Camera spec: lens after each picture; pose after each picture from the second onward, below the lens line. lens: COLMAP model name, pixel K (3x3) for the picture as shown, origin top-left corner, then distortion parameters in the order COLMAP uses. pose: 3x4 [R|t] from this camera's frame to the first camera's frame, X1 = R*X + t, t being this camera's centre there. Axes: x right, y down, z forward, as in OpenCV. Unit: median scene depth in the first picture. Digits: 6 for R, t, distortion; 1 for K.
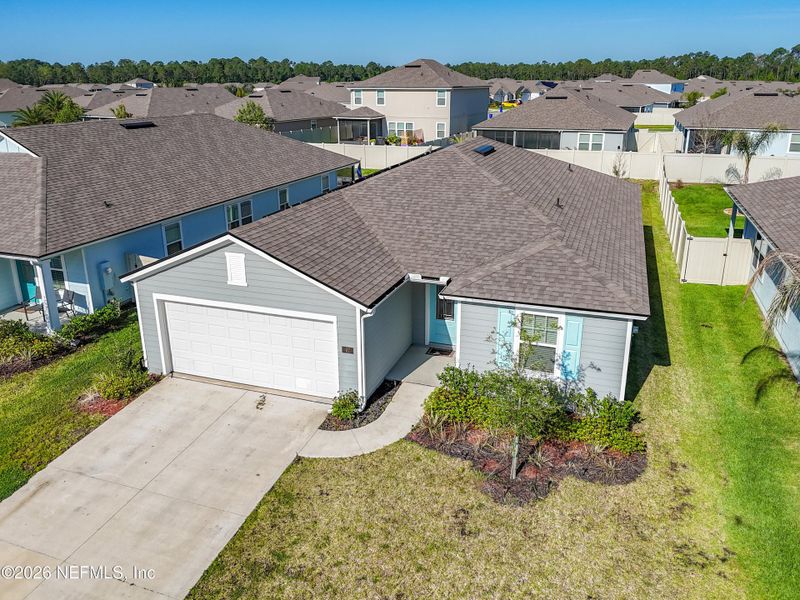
lens RADIAL K [[589.5, 0, 400.1], [0, 589.5, 279.9], [0, 0, 1]] dist [0.035146, -0.035872]
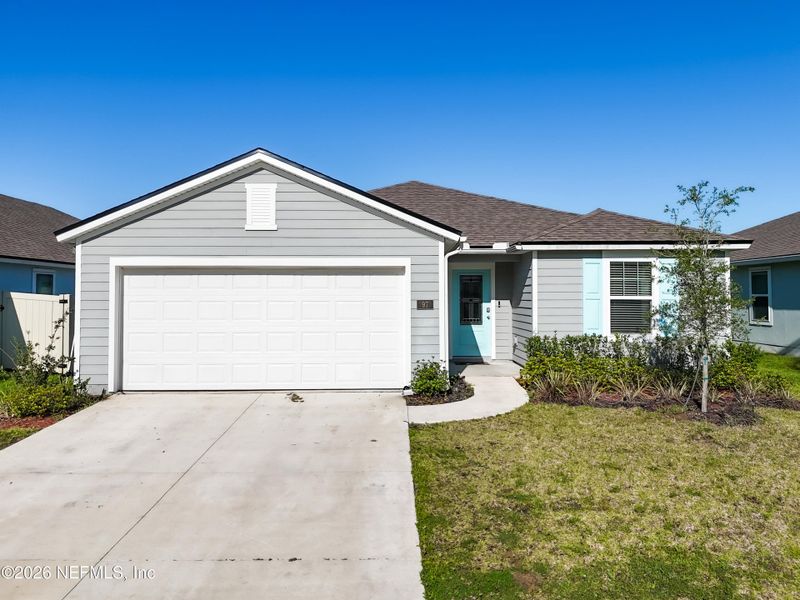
lens RADIAL K [[589.5, 0, 403.6], [0, 589.5, 283.7], [0, 0, 1]] dist [0.035146, -0.035872]
pose [[0.941552, 0.007387, 0.336788, -0.364562], [0.101133, 0.947444, -0.303516, 0.316374], [-0.321330, 0.319837, 0.891320, 0.336649]]
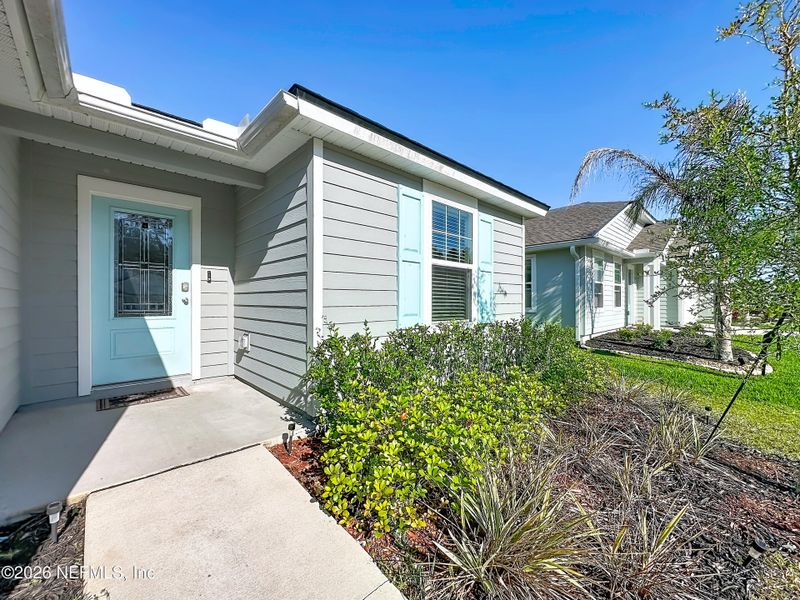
lens RADIAL K [[324.4, 0, 403.6], [0, 324.4, 296.8], [0, 0, 1]] dist [-0.006016, 0.001888]
pose [[0.458472, 0.005346, 0.888693, -0.052927], [0.266297, 0.953207, -0.143115, 0.168158], [-0.847873, 0.302270, 0.435596, 0.920143]]
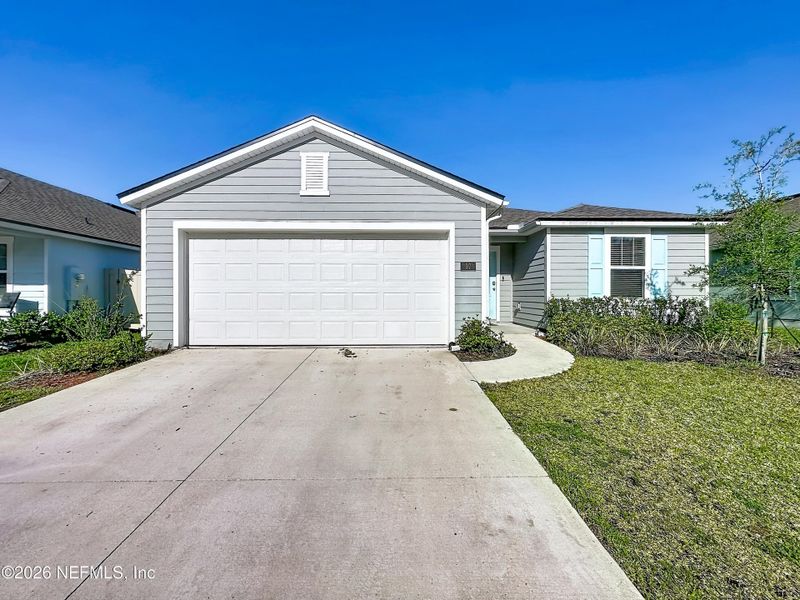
lens RADIAL K [[324.4, 0, 402.8], [0, 324.4, 291.6], [0, 0, 1]] dist [-0.006016, 0.001888]
pose [[0.936540, 0.004008, 0.350537, -0.324968], [0.103232, 0.952443, -0.286697, 0.268031], [-0.335016, 0.304690, 0.891588, 0.646666]]
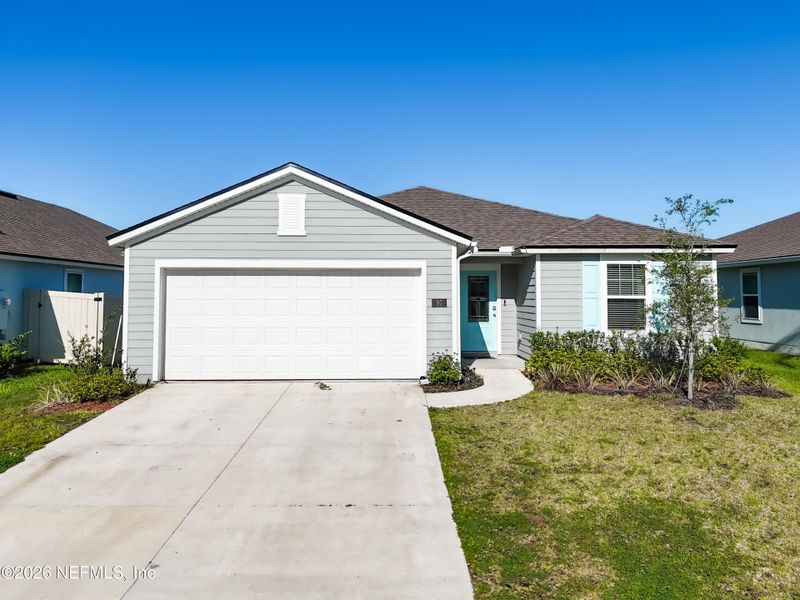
lens RADIAL K [[589.5, 0, 403.6], [0, 589.5, 276.7], [0, 0, 1]] dist [0.035146, -0.035872]
pose [[0.941625, 0.012843, 0.336418, -0.412799], [0.099274, 0.944247, -0.313913, 0.337480], [-0.321694, 0.328986, 0.887852, 0.272672]]
